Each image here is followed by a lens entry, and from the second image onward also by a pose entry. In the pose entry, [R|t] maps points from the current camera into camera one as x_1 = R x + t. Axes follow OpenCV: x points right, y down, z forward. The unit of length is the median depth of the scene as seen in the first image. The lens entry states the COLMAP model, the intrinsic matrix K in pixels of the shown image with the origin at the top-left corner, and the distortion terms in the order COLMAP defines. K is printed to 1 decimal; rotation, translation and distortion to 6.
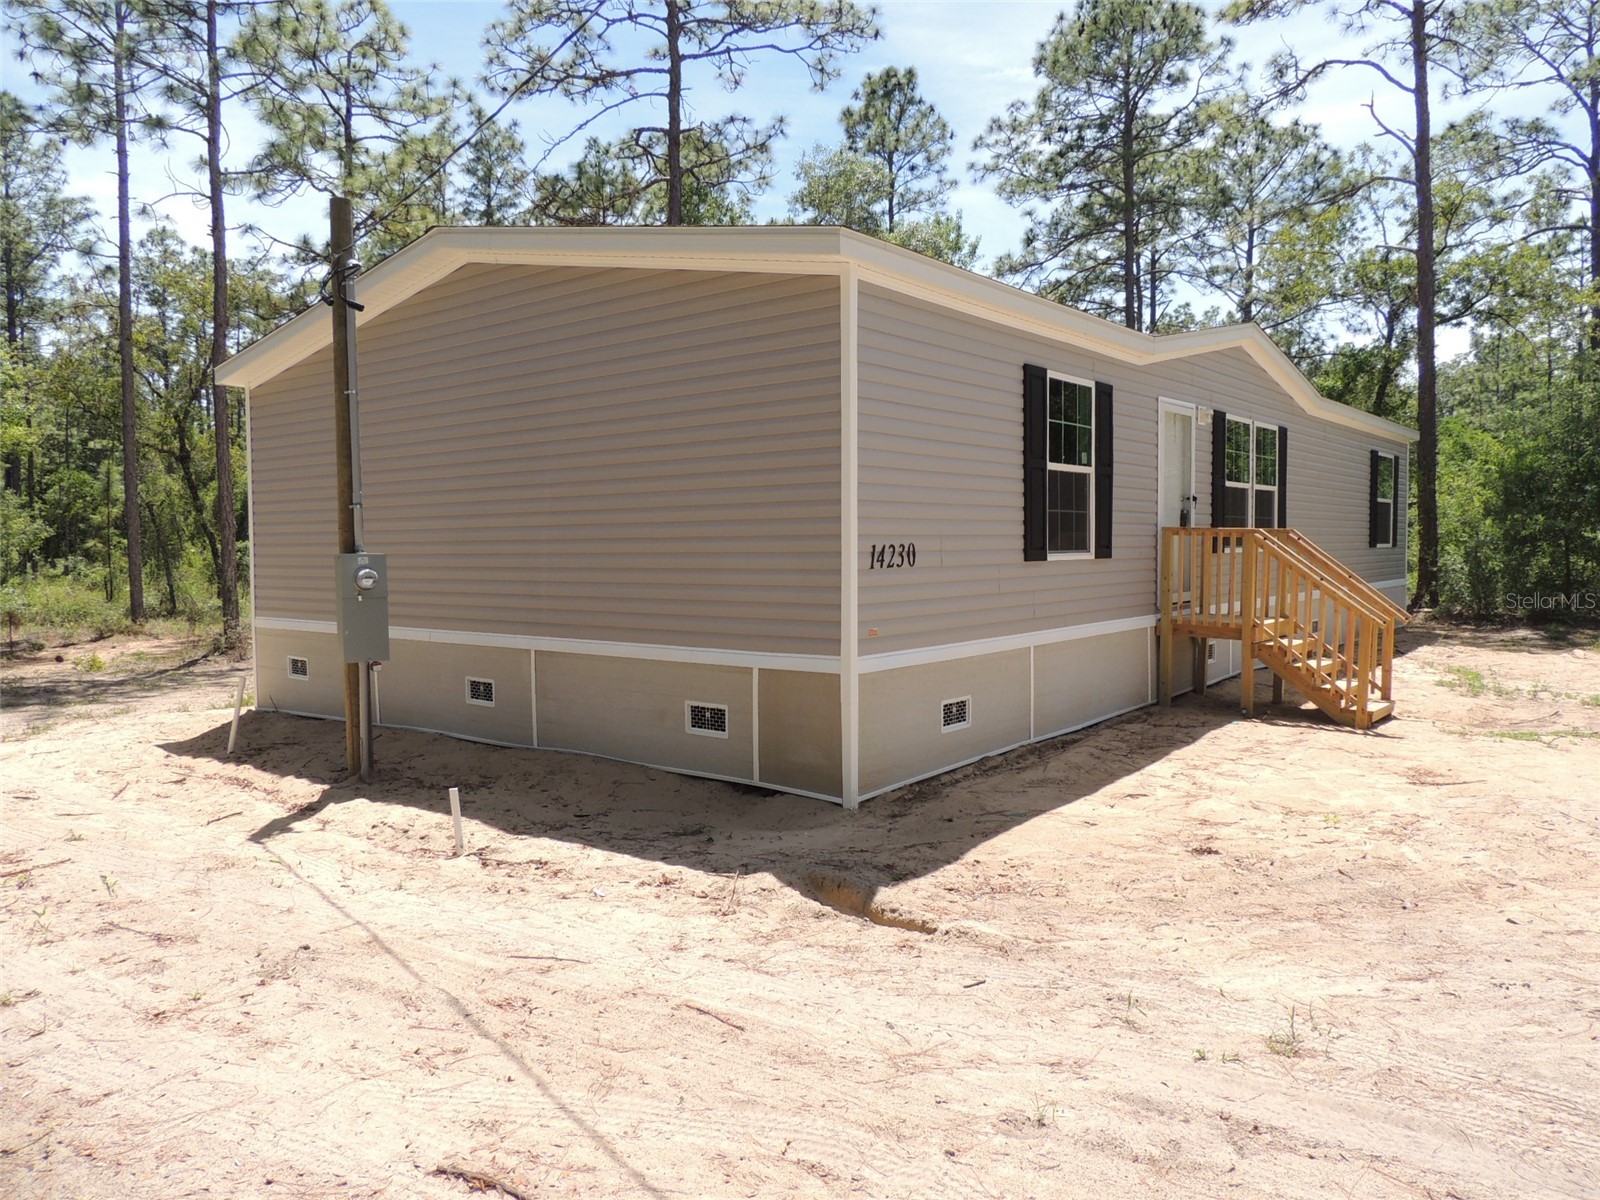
lens RADIAL K [[1136.1, 0, 800.7], [0, 1136.1, 602.8], [0, 0, 1]] dist [-0.022564, 0.001986]
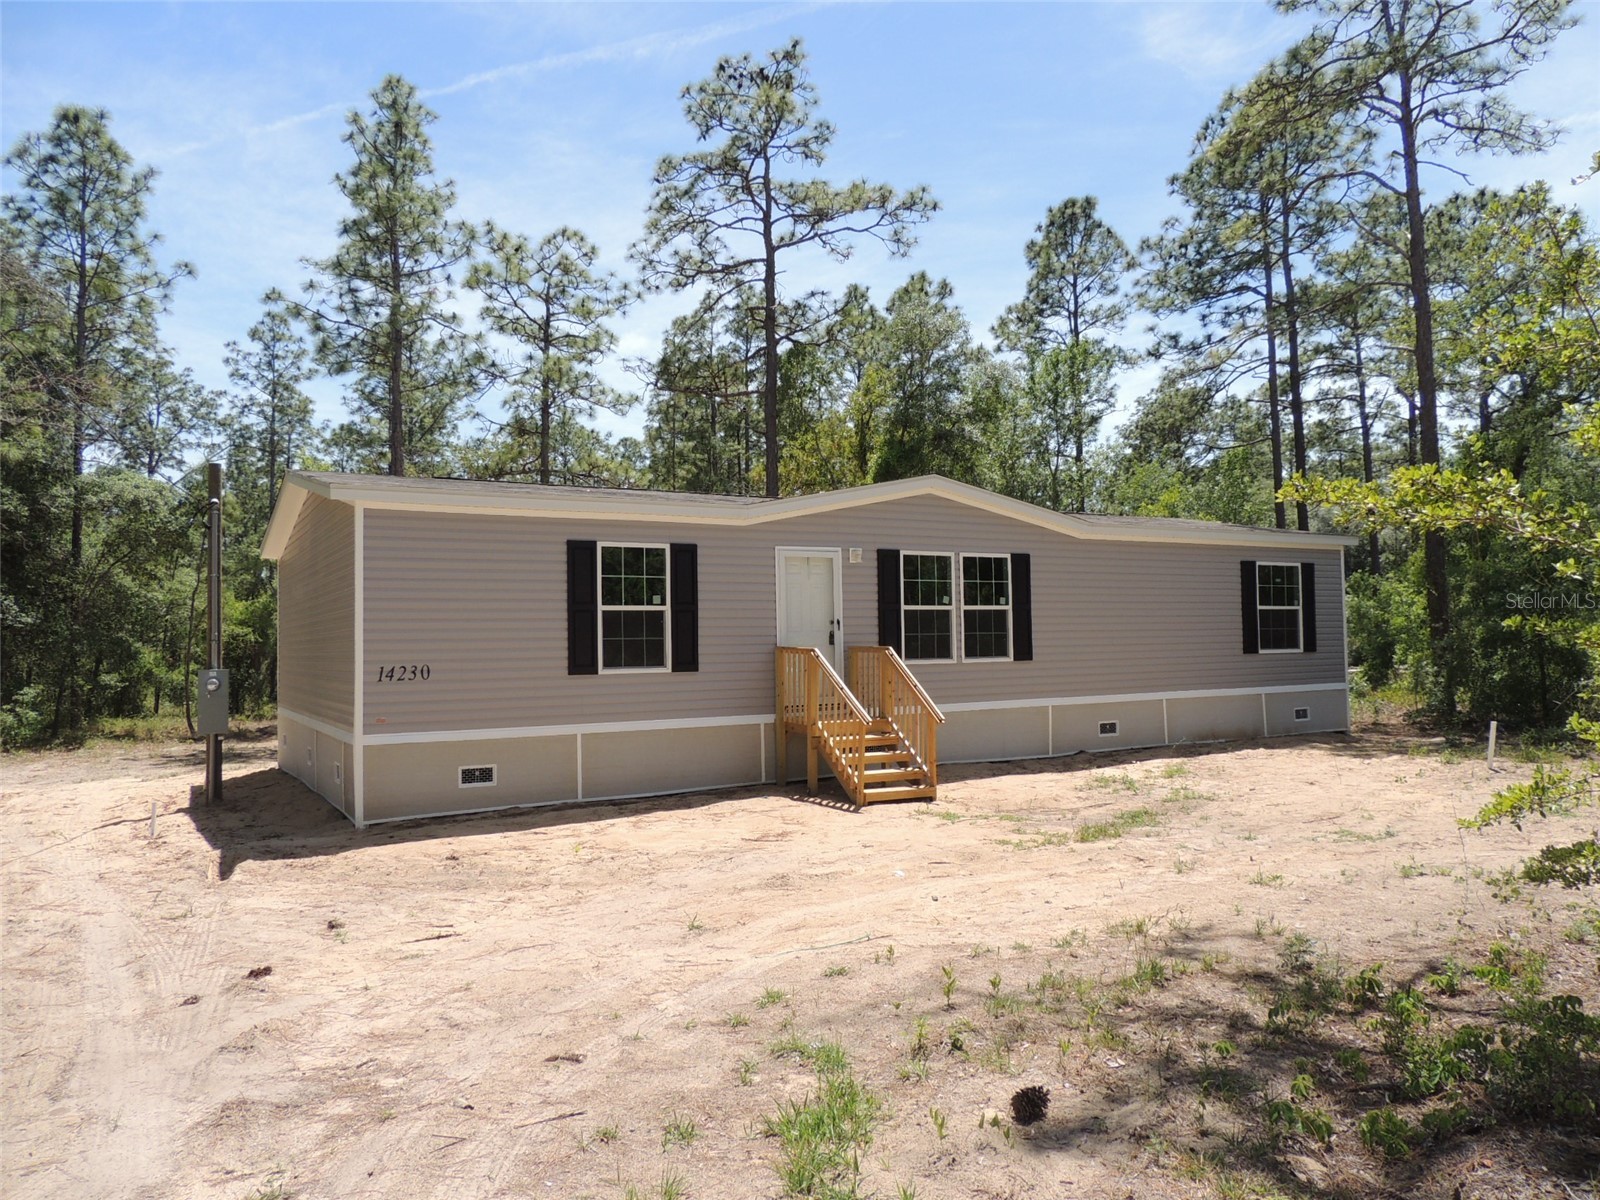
lens RADIAL K [[1136.1, 0, 805.3], [0, 1136.1, 597.1], [0, 0, 1]] dist [-0.022564, 0.001986]
pose [[0.929531, -0.018416, -0.368285, 0.477413], [-0.013117, 0.996469, -0.082934, -0.009092], [0.368511, 0.081921, 0.926007, -0.114935]]
